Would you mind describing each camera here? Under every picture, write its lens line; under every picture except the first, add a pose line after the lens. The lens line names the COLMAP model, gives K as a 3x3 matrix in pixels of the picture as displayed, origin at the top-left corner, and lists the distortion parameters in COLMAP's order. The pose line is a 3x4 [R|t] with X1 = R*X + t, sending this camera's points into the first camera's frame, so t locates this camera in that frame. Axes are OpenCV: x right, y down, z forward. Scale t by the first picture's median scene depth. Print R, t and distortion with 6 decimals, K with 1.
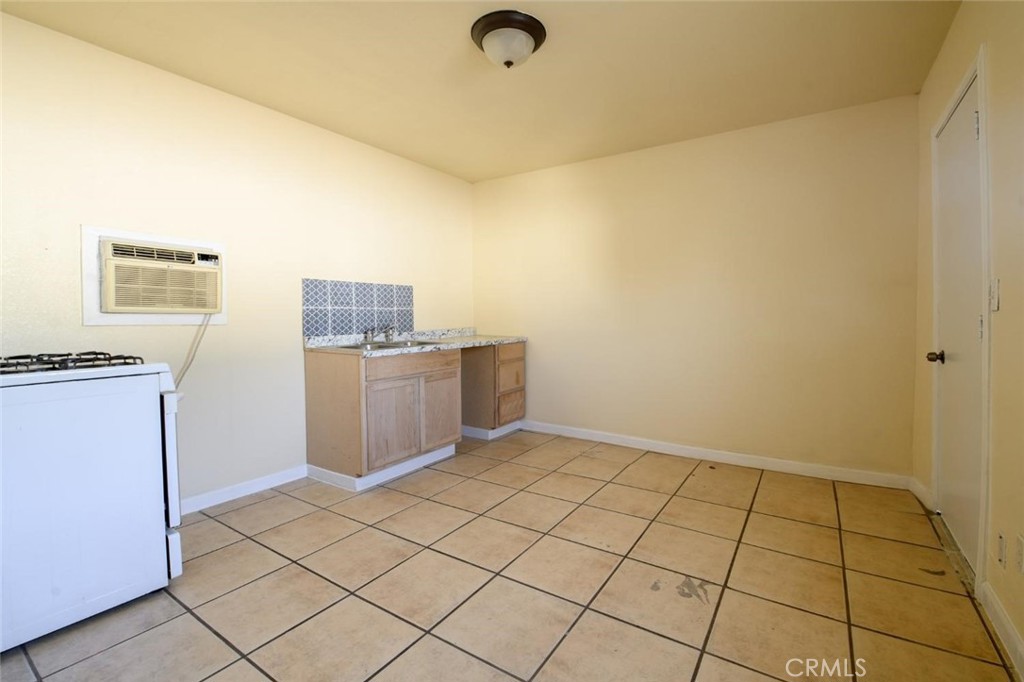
lens RADIAL K [[463.6, 0, 495.6], [0, 463.6, 330.1], [0, 0, 1]] dist [-0.022111, -0.000386]
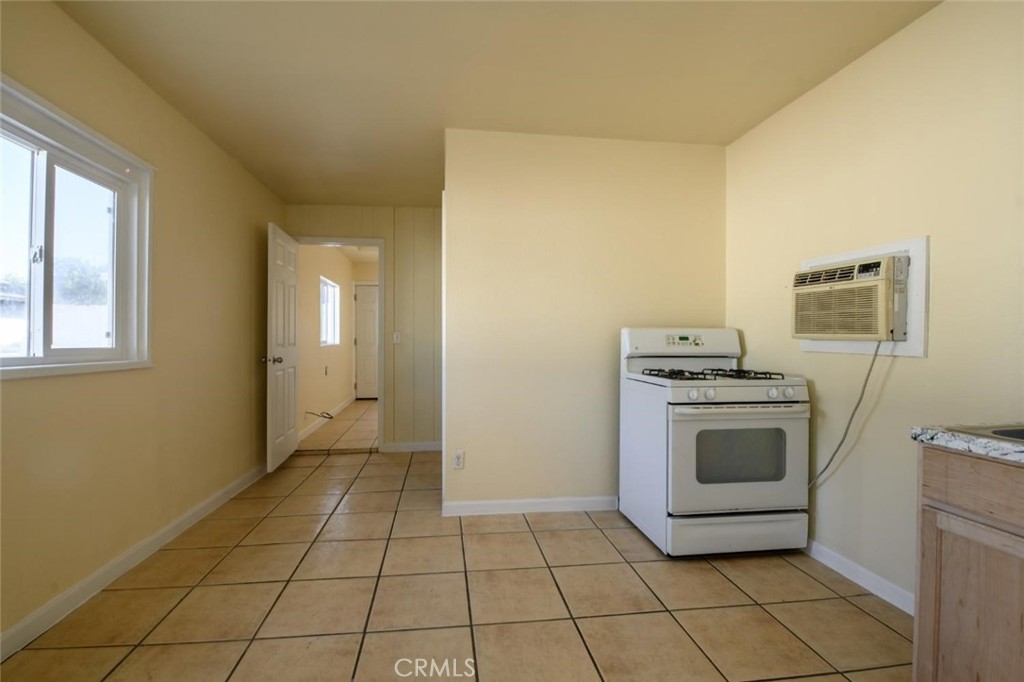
lens RADIAL K [[463.6, 0, 495.6], [0, 463.6, 330.1], [0, 0, 1]] dist [-0.022111, -0.000386]
pose [[-0.742577, -0.007359, -0.669720, 0.361056], [-0.020576, 0.999718, 0.011828, -0.050991], [0.669444, 0.022564, -0.742519, 1.185494]]
